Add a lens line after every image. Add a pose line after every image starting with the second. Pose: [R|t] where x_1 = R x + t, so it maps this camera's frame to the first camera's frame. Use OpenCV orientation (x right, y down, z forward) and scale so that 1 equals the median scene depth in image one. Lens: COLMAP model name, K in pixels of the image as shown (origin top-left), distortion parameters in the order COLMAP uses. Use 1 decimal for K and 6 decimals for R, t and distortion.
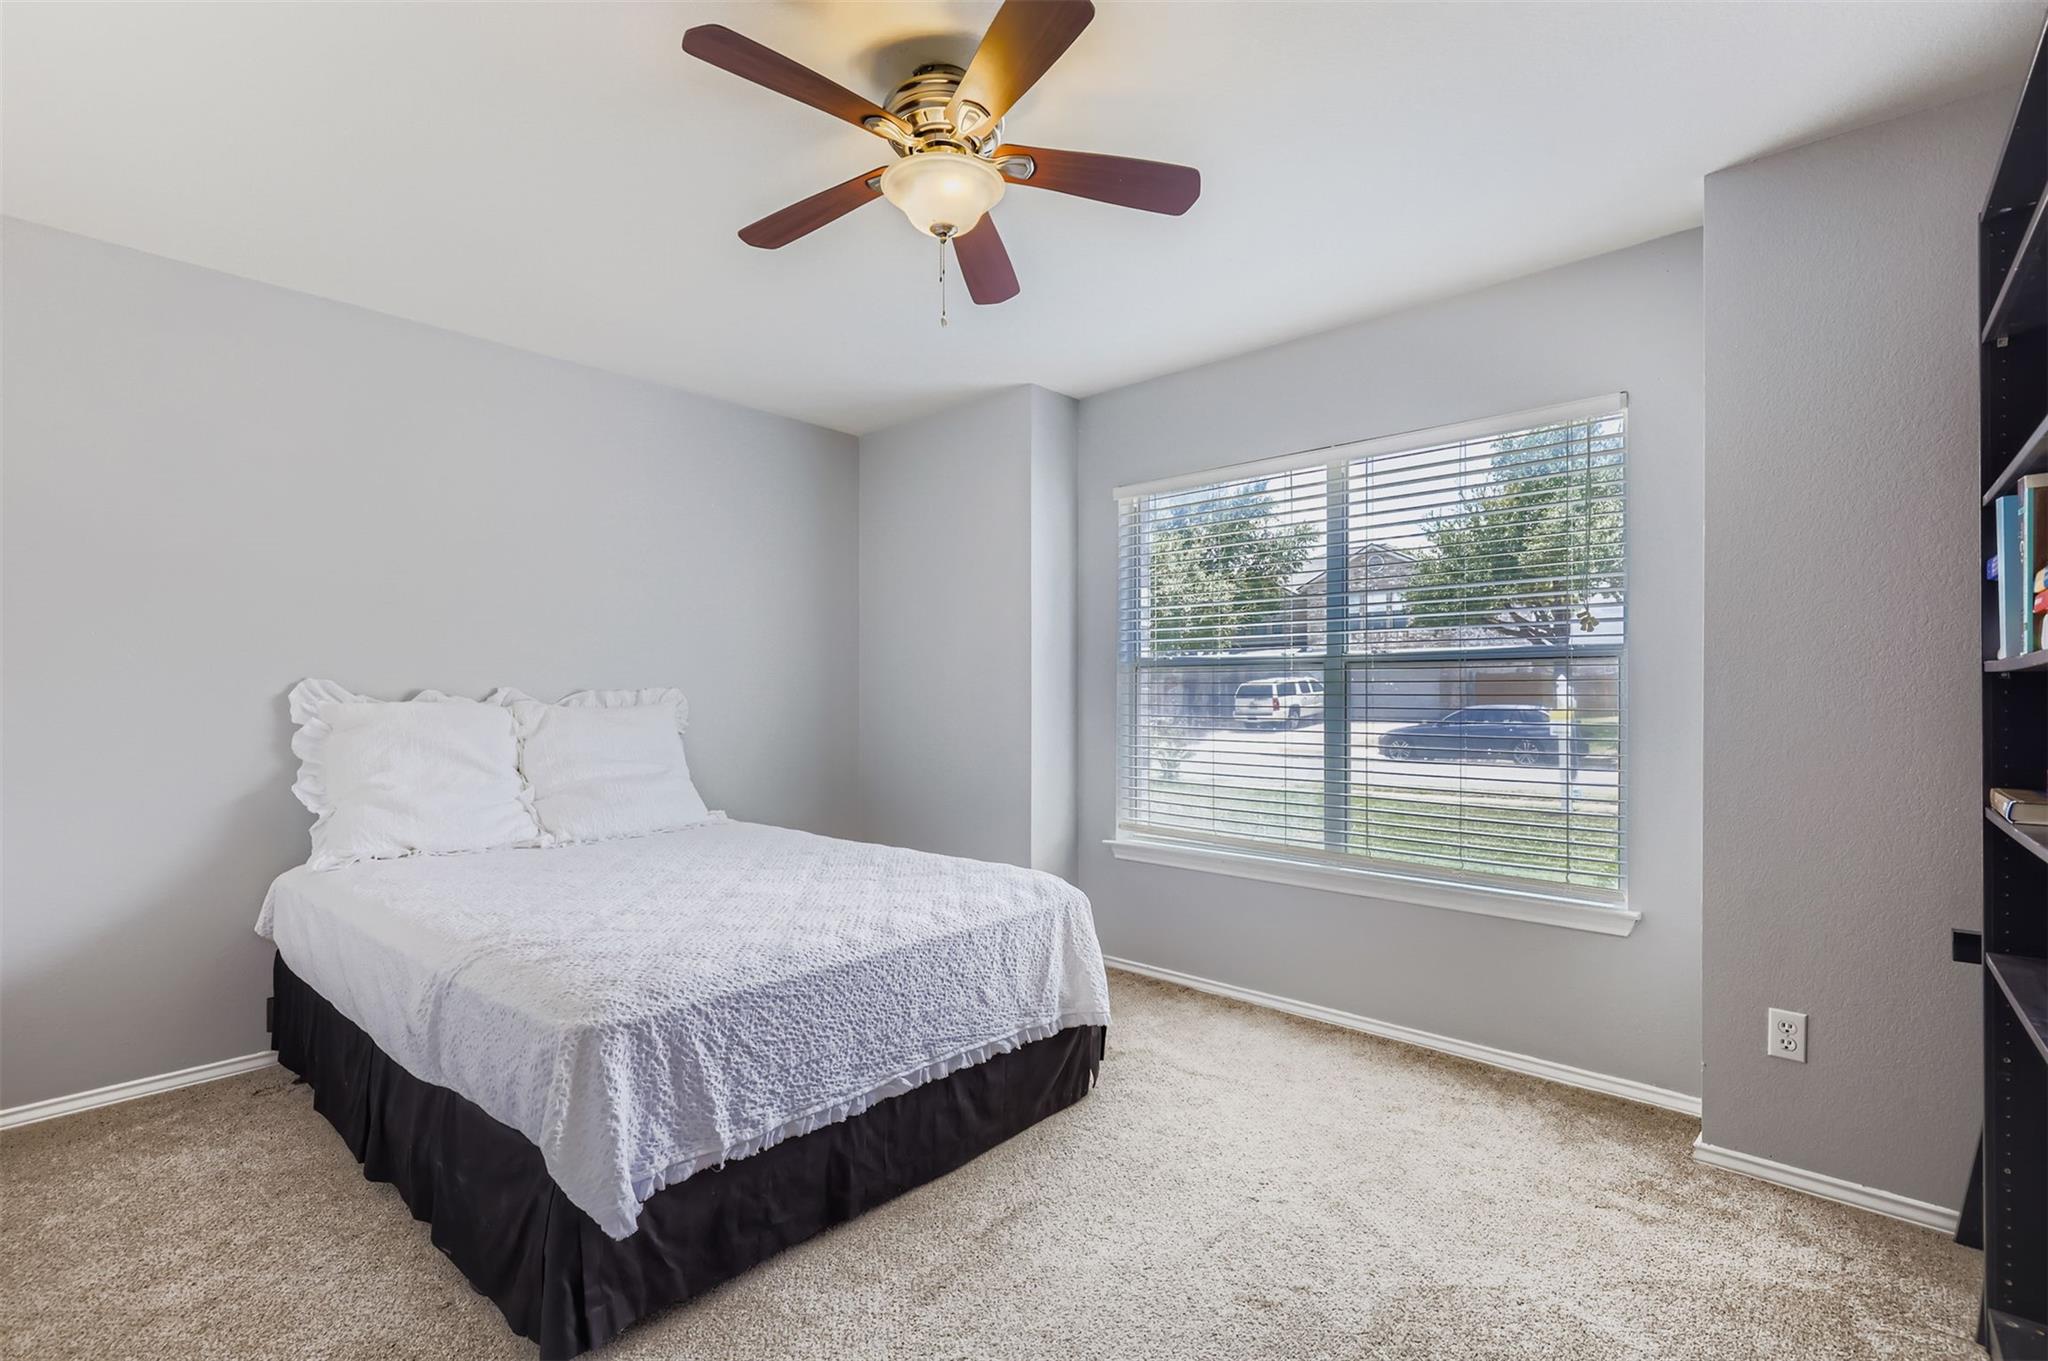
lens RADIAL K [[923.0, 0, 1029.7], [0, 923.0, 689.5], [0, 0, 1]] dist [0.007483, -0.002859]
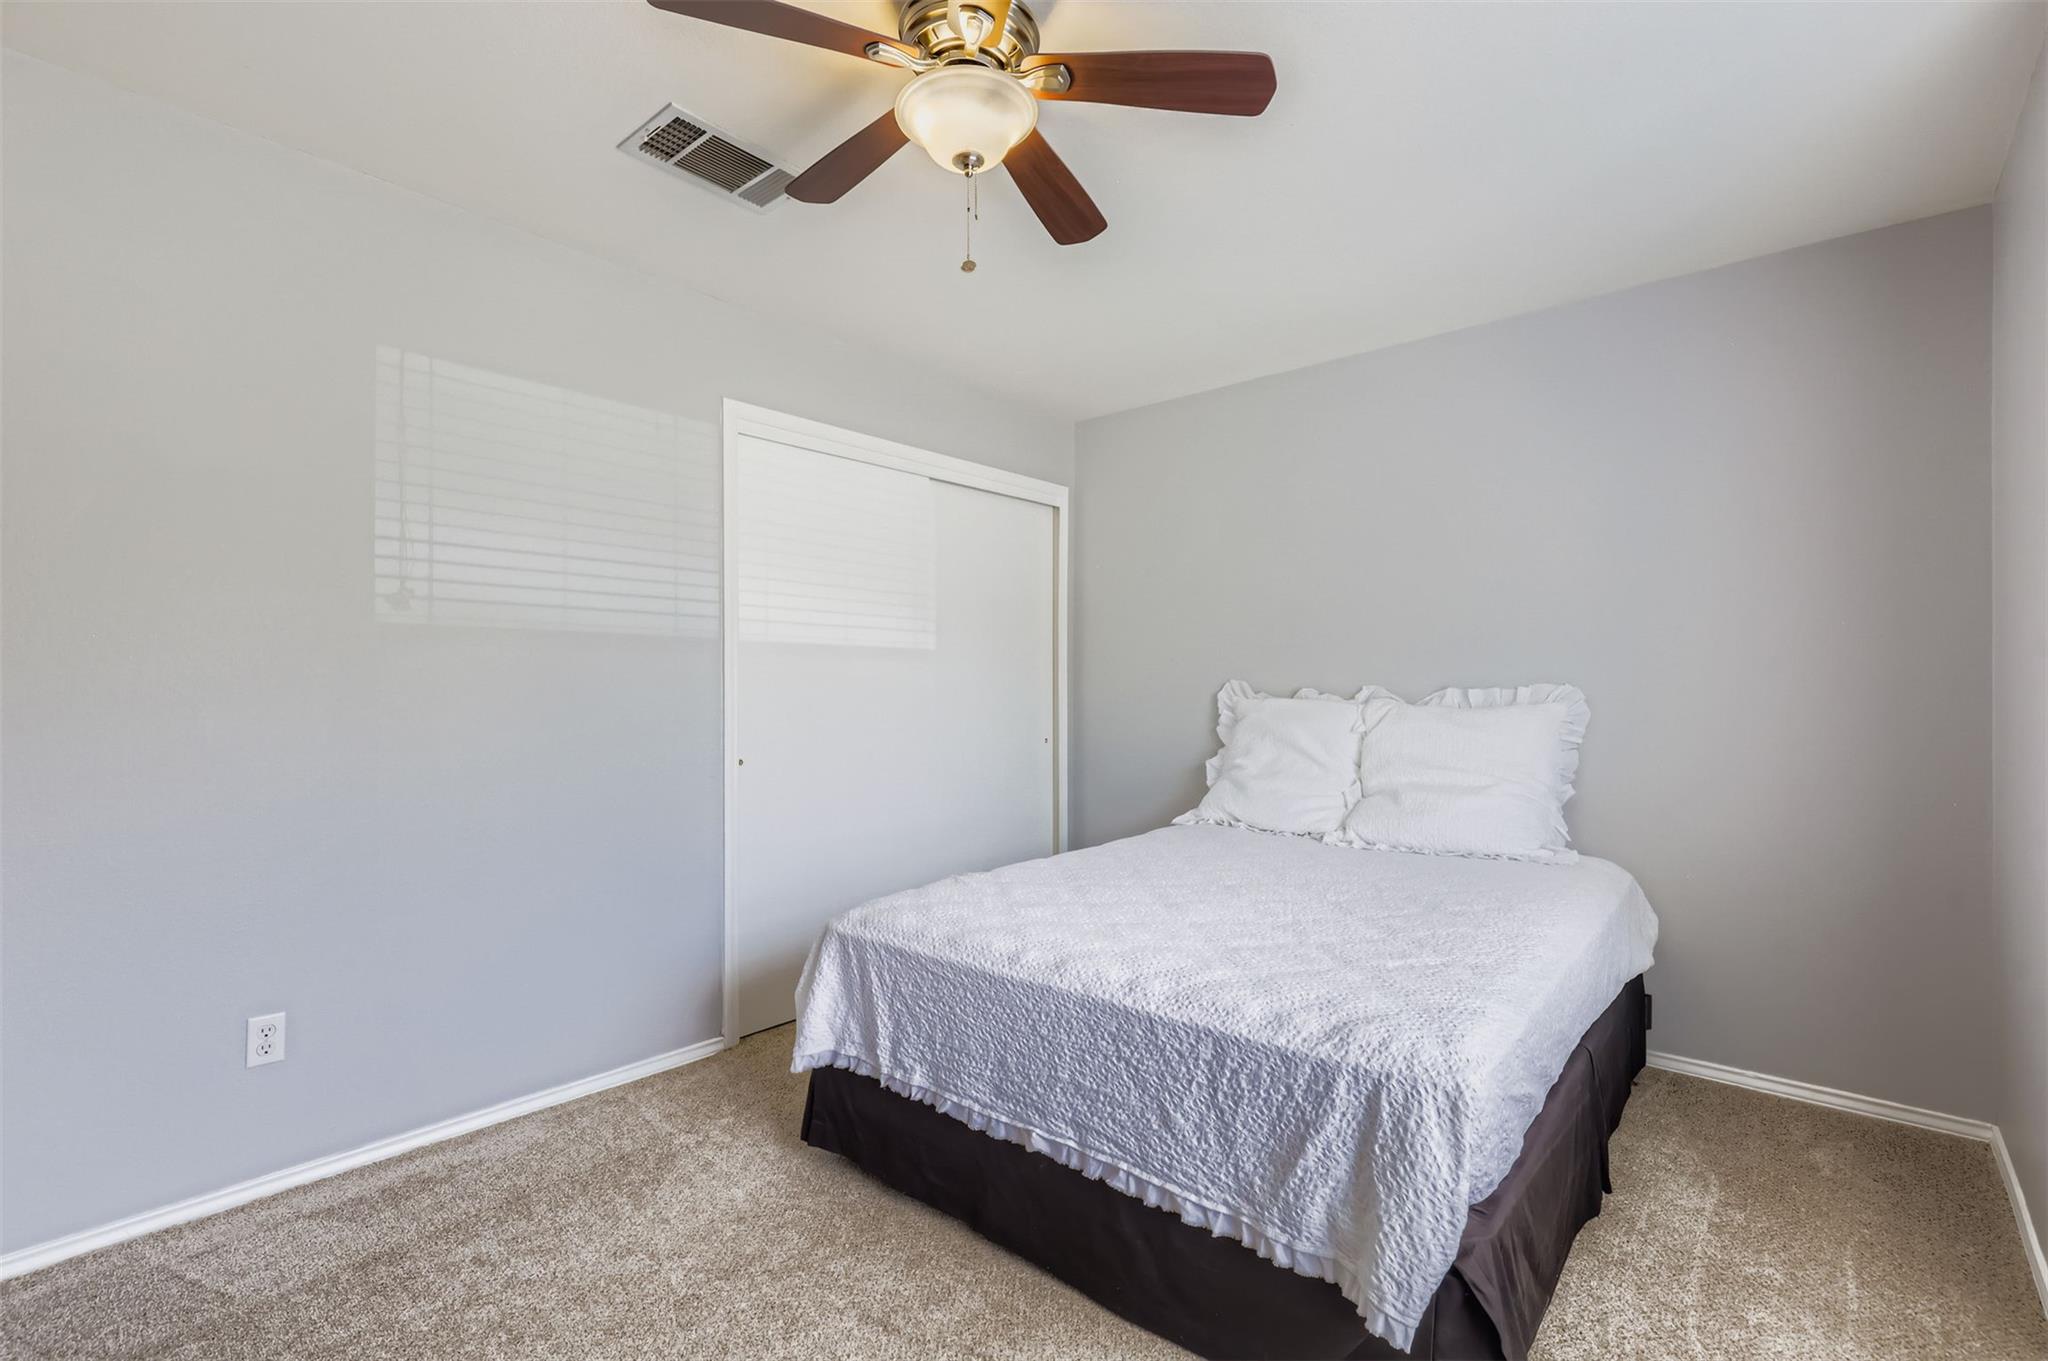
lens RADIAL K [[923.0, 0, 1035.9], [0, 923.0, 684.5], [0, 0, 1]] dist [0.007483, -0.002859]
pose [[0.020662, -0.009976, -0.999737, 0.737710], [0.006007, 0.999933, -0.009854, 0.007263], [0.999768, -0.005802, 0.020721, 0.993320]]
